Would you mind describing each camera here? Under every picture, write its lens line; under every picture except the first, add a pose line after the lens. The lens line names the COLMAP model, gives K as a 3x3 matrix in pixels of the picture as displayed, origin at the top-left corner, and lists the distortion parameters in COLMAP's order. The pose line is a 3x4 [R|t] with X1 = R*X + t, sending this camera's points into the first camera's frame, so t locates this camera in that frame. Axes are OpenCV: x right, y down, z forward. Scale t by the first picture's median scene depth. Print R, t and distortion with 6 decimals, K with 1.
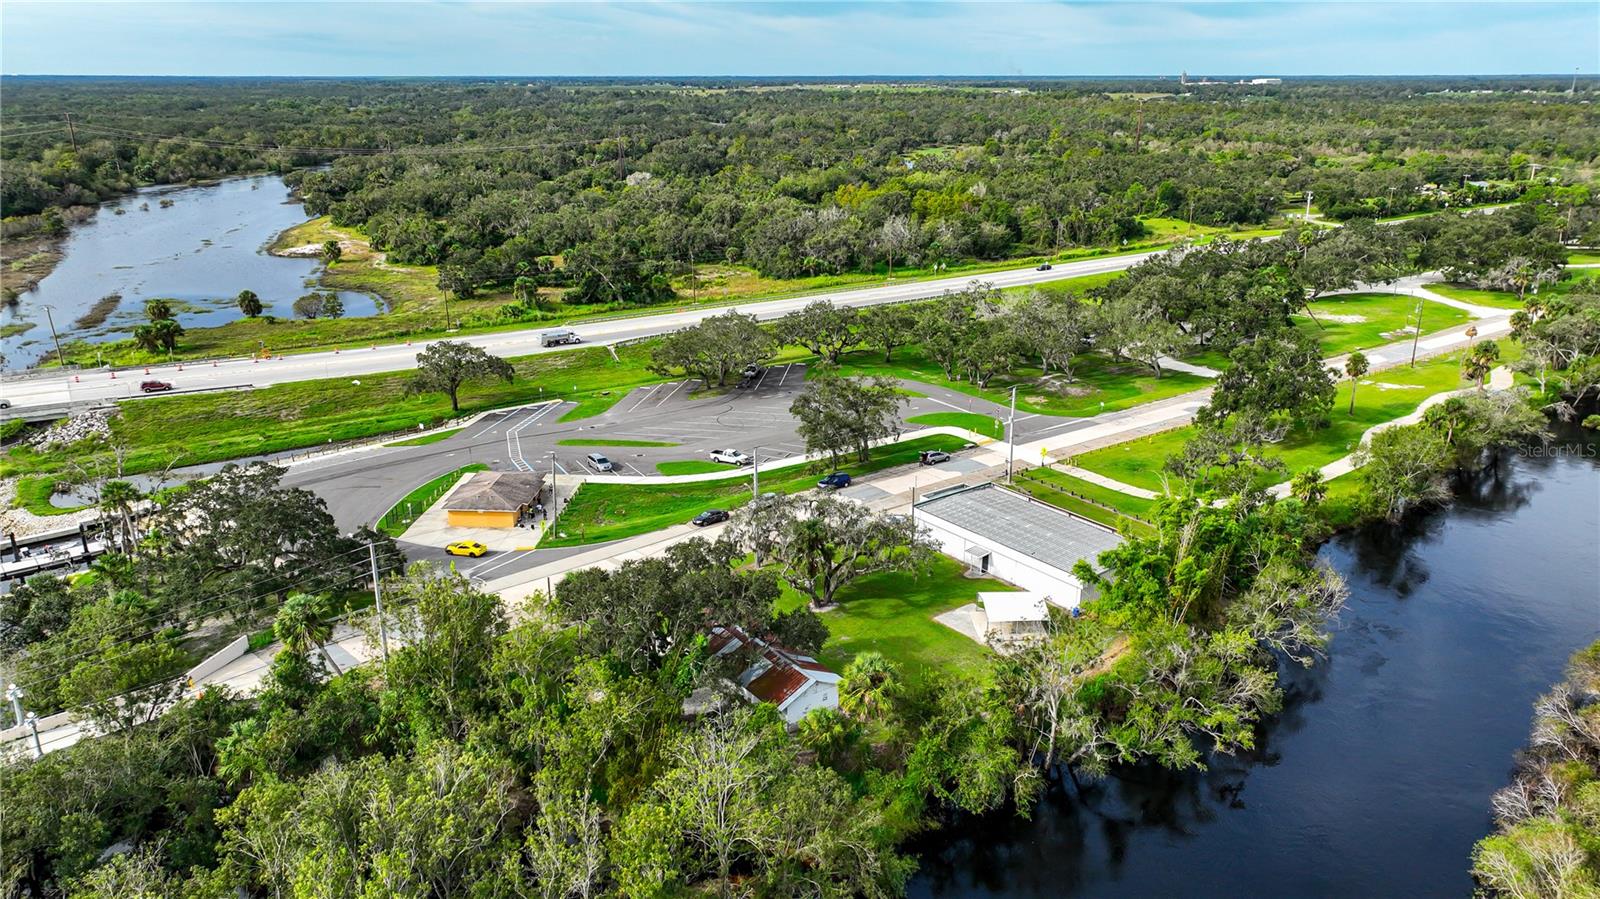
lens RADIAL K [[1145.9, 0, 803.2], [0, 1145.9, 449.7], [0, 0, 1]] dist [0.007884, 0.004340]
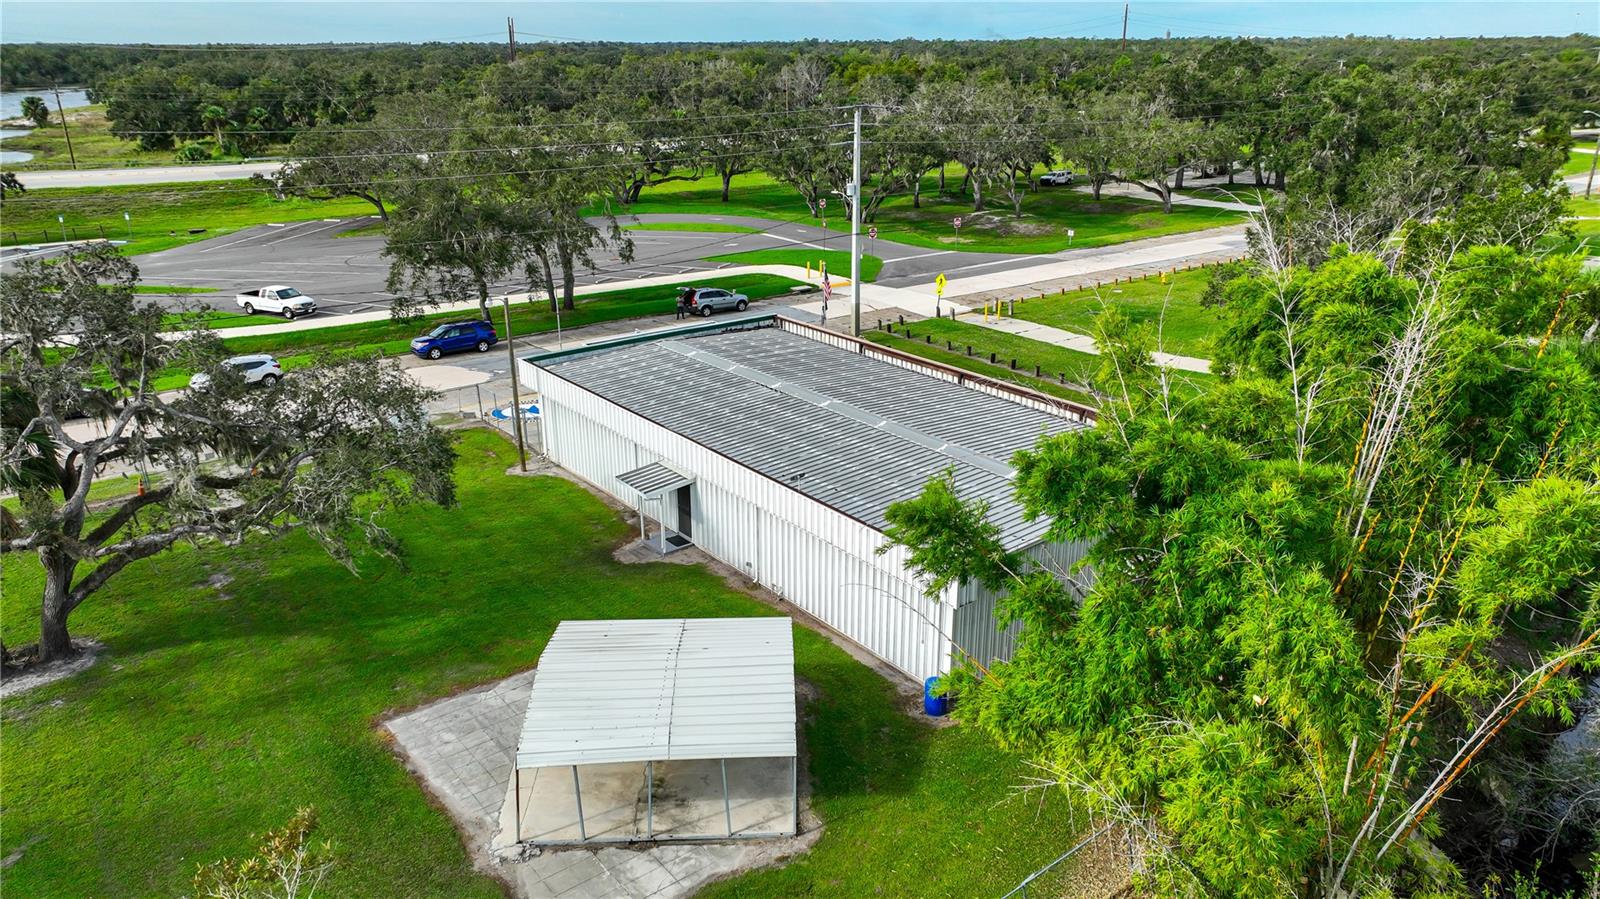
lens RADIAL K [[1145.9, 0, 803.2], [0, 1145.9, 449.7], [0, 0, 1]] dist [0.007884, 0.004340]
pose [[0.999845, -0.003791, 0.017169, 0.165371], [0.003394, 0.999727, 0.023116, 0.065450], [-0.017252, -0.023054, 0.999585, 0.608718]]
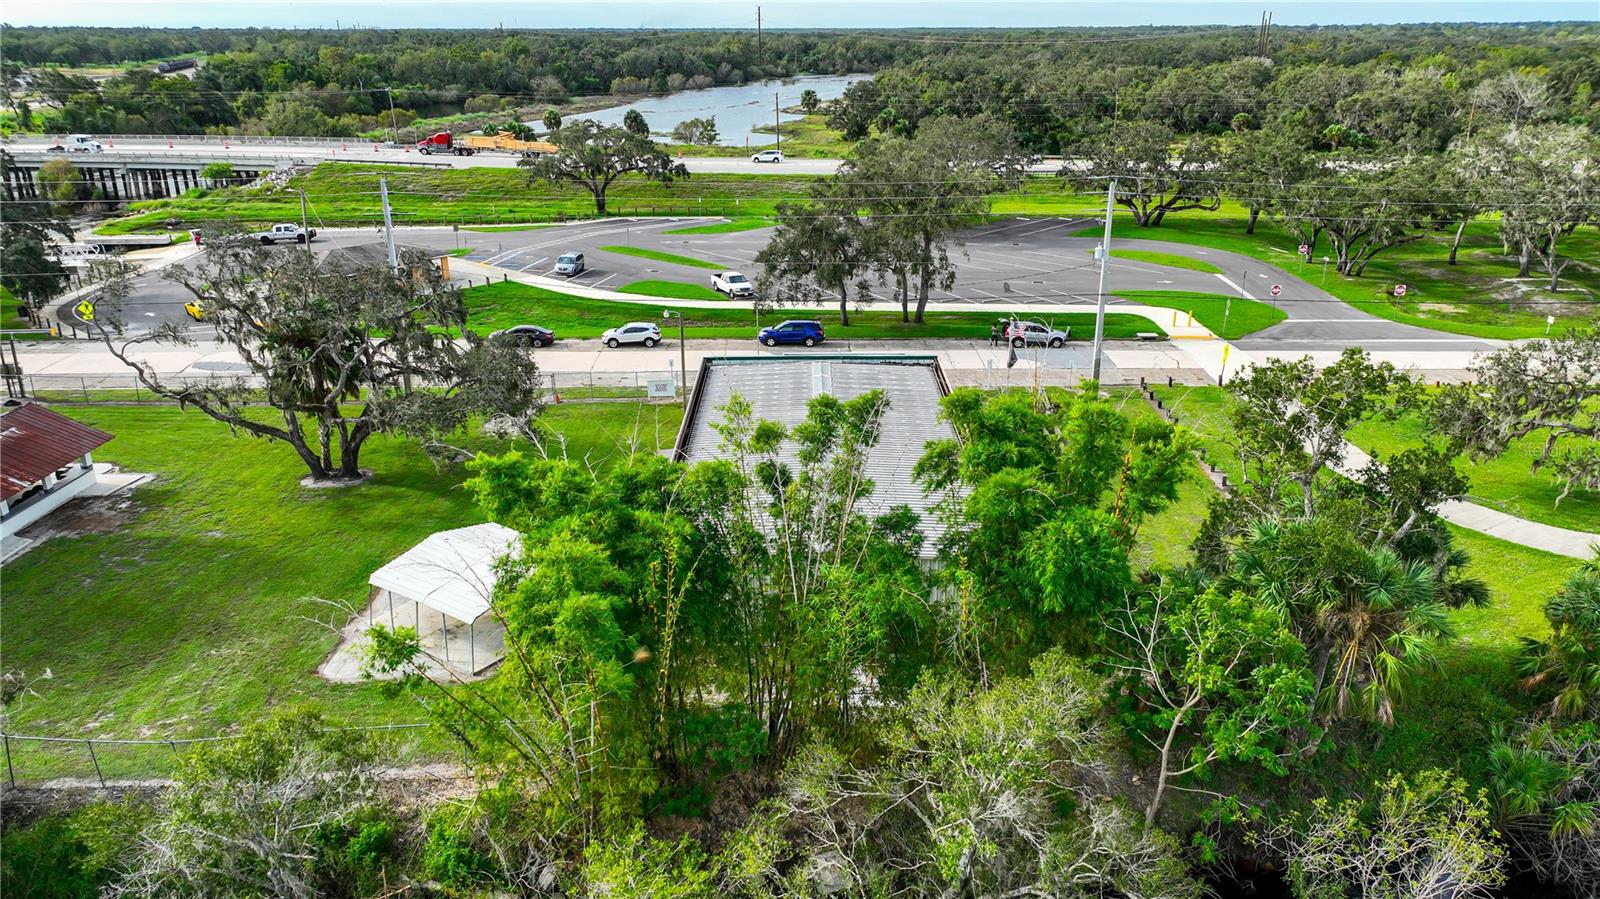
lens RADIAL K [[1145.9, 0, 803.2], [0, 1145.9, 449.7], [0, 0, 1]] dist [0.007884, 0.004340]
pose [[0.794340, 0.211965, -0.569294, 0.396333], [-0.188038, 0.976917, 0.101365, 0.027418], [0.577639, 0.026530, 0.815861, 0.595807]]
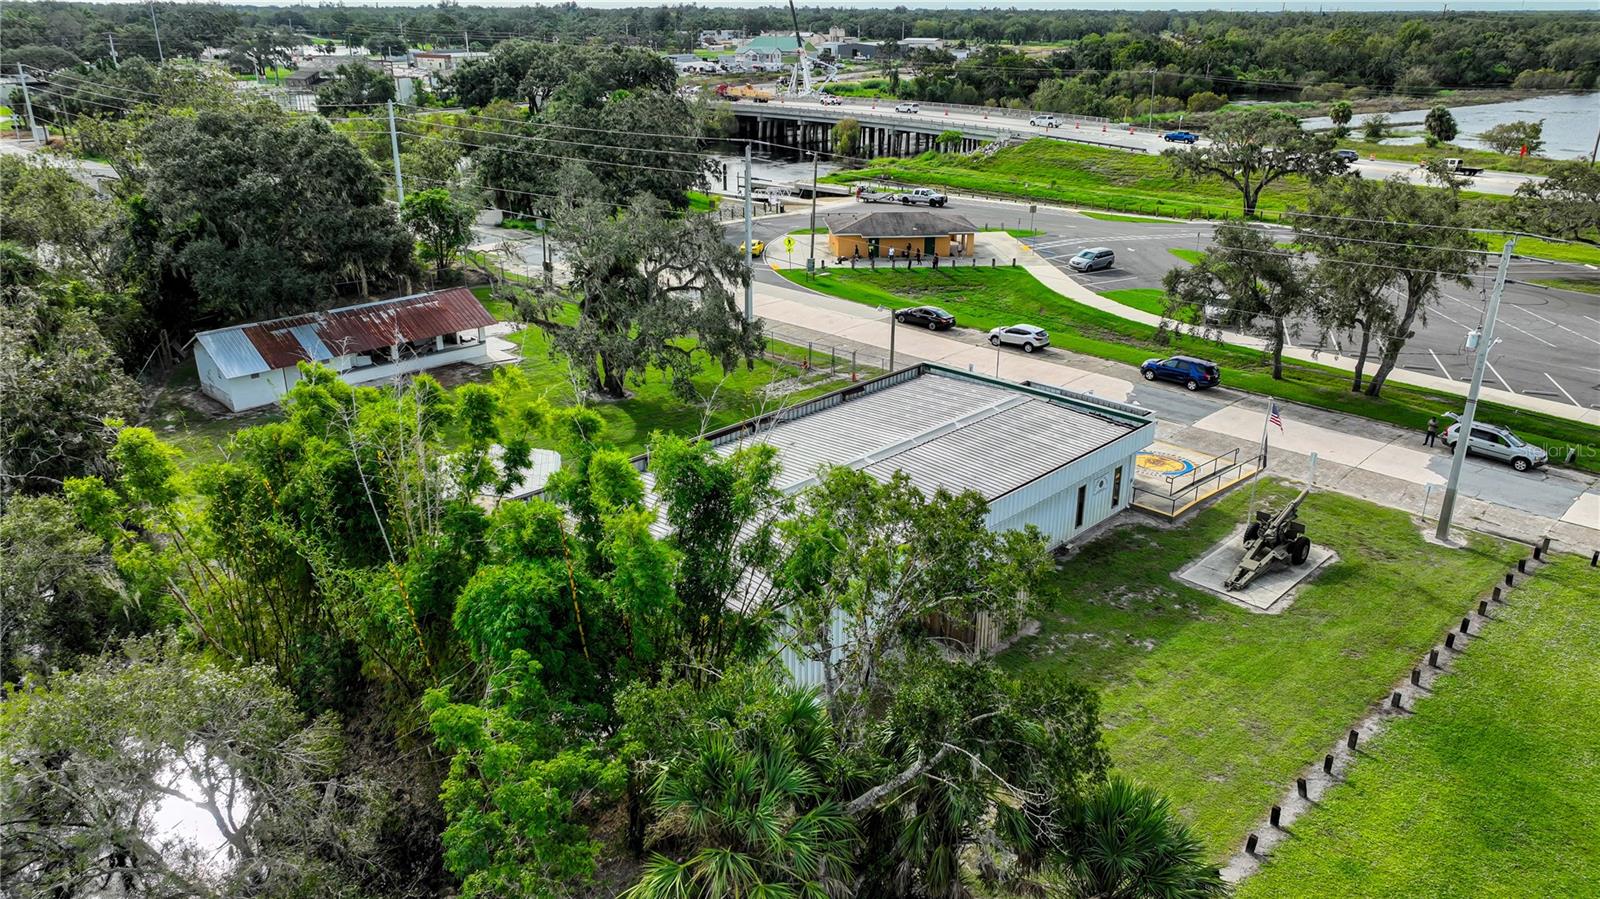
lens RADIAL K [[1145.9, 0, 803.2], [0, 1145.9, 449.7], [0, 0, 1]] dist [0.007884, 0.004340]
pose [[0.139651, 0.359239, -0.922738, 0.496504], [-0.309919, 0.900907, 0.303836, -0.042996], [0.940451, 0.243543, 0.237147, 0.817735]]
